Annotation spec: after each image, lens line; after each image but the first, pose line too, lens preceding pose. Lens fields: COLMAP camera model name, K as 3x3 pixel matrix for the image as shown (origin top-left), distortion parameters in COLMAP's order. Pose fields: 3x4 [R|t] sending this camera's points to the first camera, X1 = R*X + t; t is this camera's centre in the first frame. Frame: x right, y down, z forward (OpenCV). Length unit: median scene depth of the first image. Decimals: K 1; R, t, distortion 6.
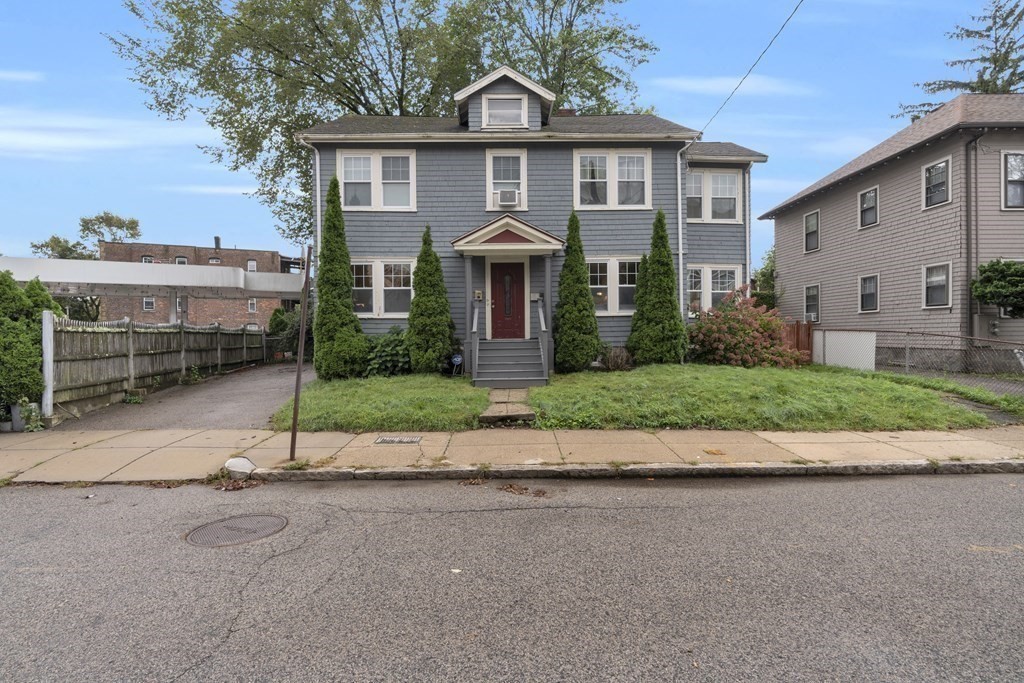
lens RADIAL K [[465.2, 0, 510.1], [0, 465.2, 340.4], [0, 0, 1]] dist [-0.004010, 0.000366]
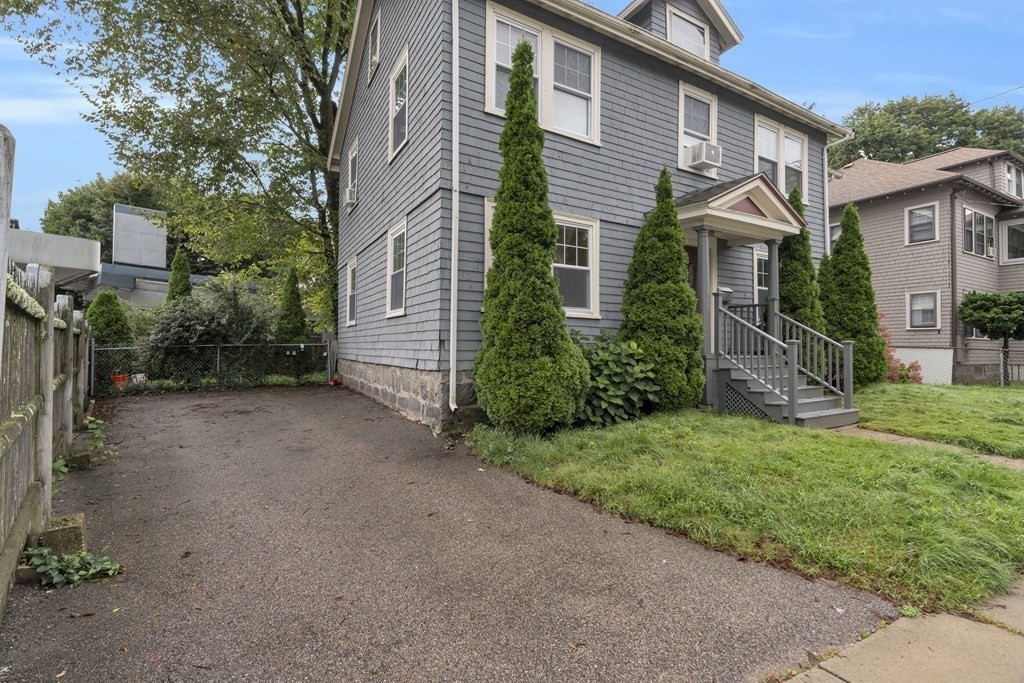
lens RADIAL K [[465.2, 0, 512.5], [0, 465.2, 342.1], [0, 0, 1]] dist [-0.004010, 0.000366]
pose [[0.874558, 0.018454, 0.484569, -0.597239], [-0.001580, 0.999379, -0.035207, 0.004968], [-0.484918, 0.030025, 0.874044, 0.521725]]
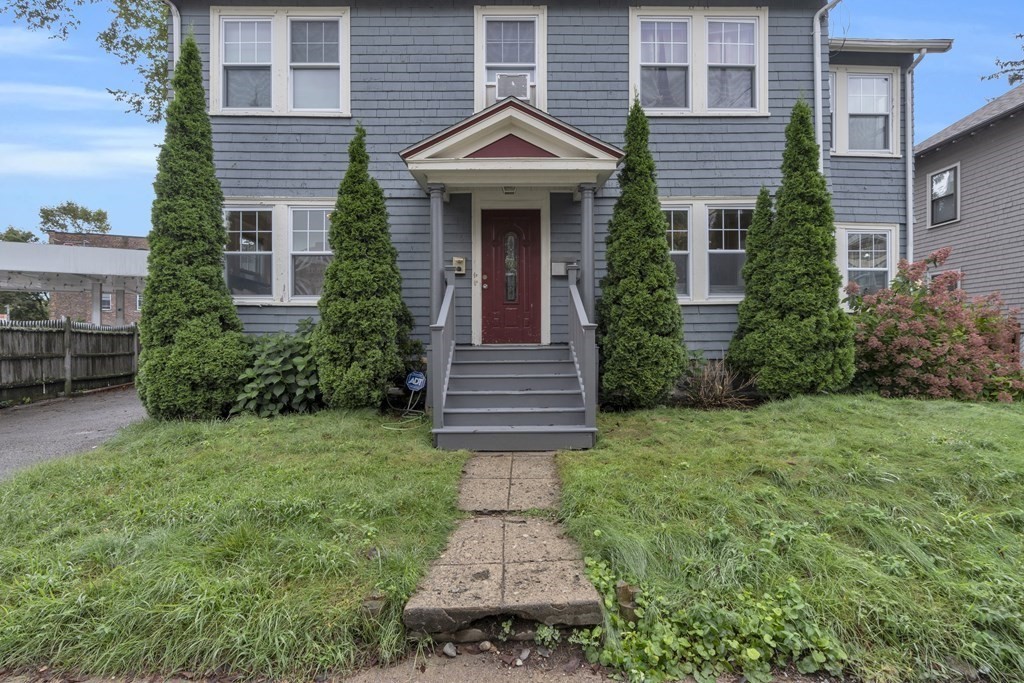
lens RADIAL K [[395.5, 0, 508.4], [0, 395.5, 339.3], [0, 0, 1]] dist [-0.000132, 0.000004]
pose [[0.999844, 0.007783, -0.015858, 0.000081], [-0.008120, 0.999740, -0.021330, 0.001169], [0.015688, 0.021455, 0.999647, 0.527776]]
